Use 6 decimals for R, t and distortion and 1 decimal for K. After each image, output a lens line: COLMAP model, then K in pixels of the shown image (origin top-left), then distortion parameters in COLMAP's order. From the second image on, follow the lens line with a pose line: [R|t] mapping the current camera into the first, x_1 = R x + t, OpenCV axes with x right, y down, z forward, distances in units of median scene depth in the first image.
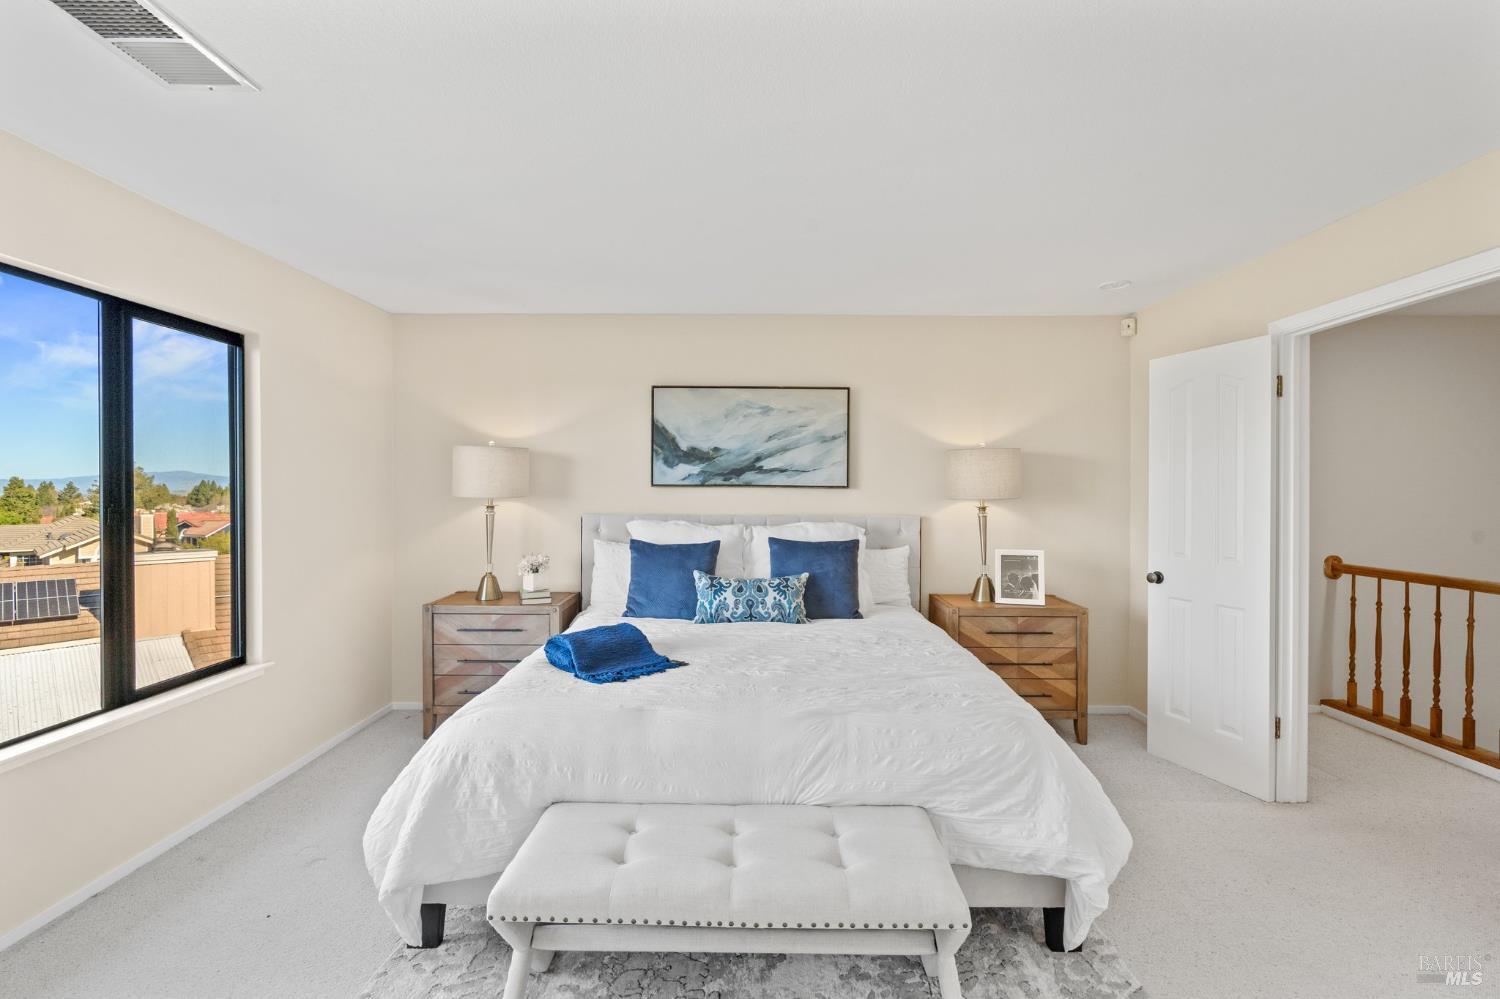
lens RADIAL K [[676.9, 0, 751.2], [0, 676.9, 499.6], [0, 0, 1]] dist [-0.005128, 0.000559]
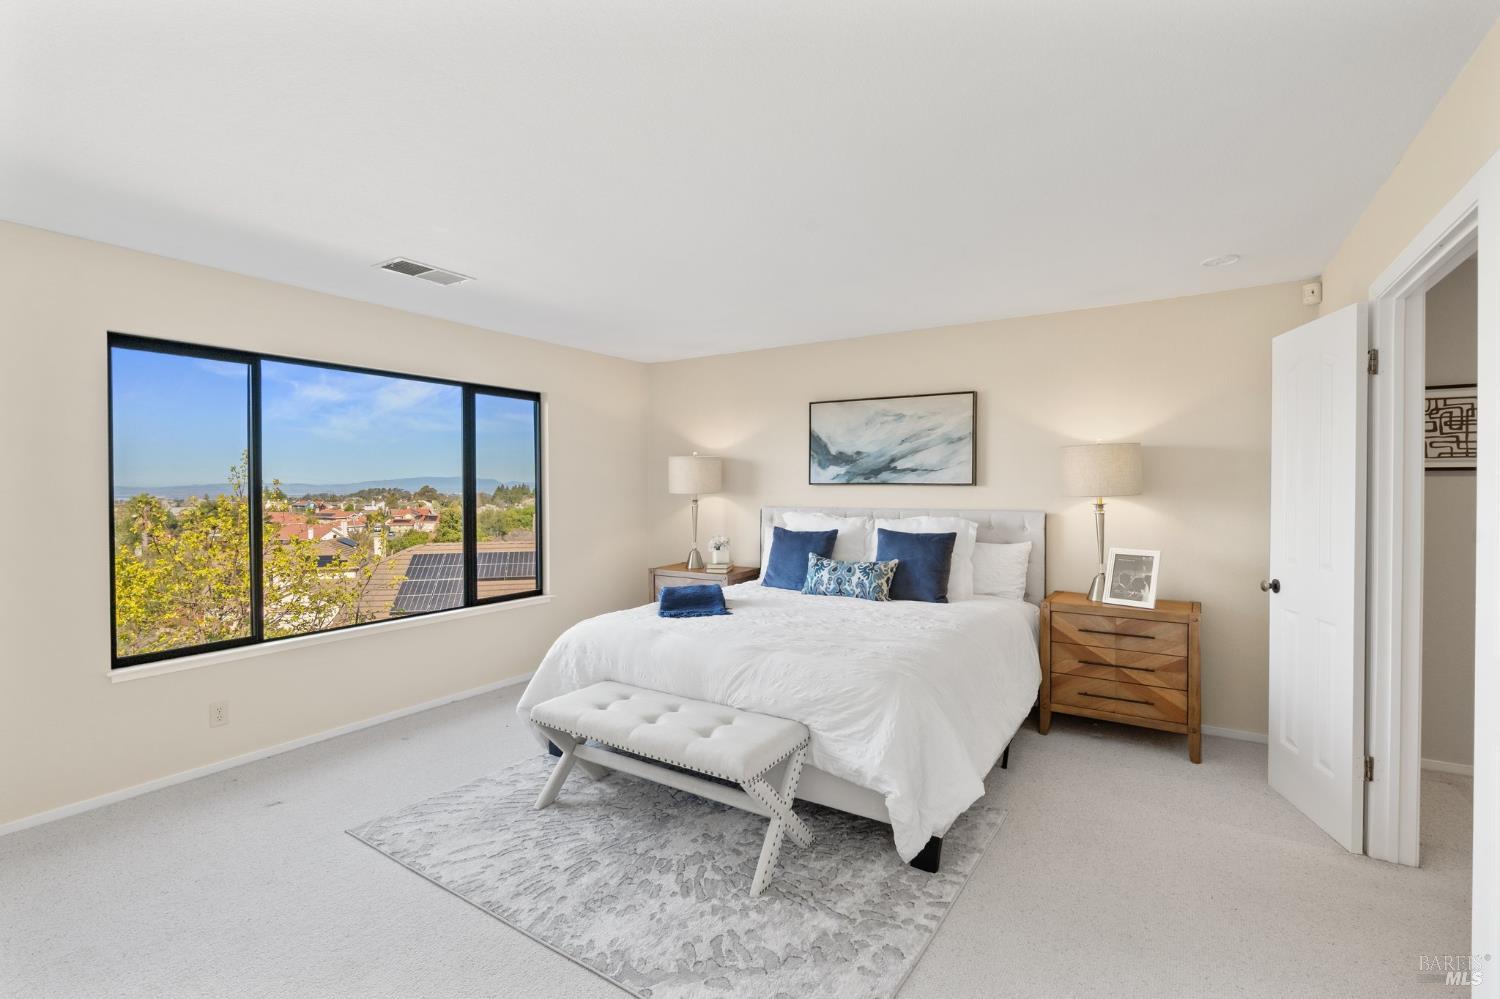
lens RADIAL K [[676.9, 0, 748.4], [0, 676.9, 502.8], [0, 0, 1]] dist [-0.005128, 0.000559]
pose [[0.843359, 0.008931, -0.537276, 0.466687], [-0.005053, 0.999949, 0.008690, 0.003154], [0.537327, -0.004614, 0.843362, -0.099980]]
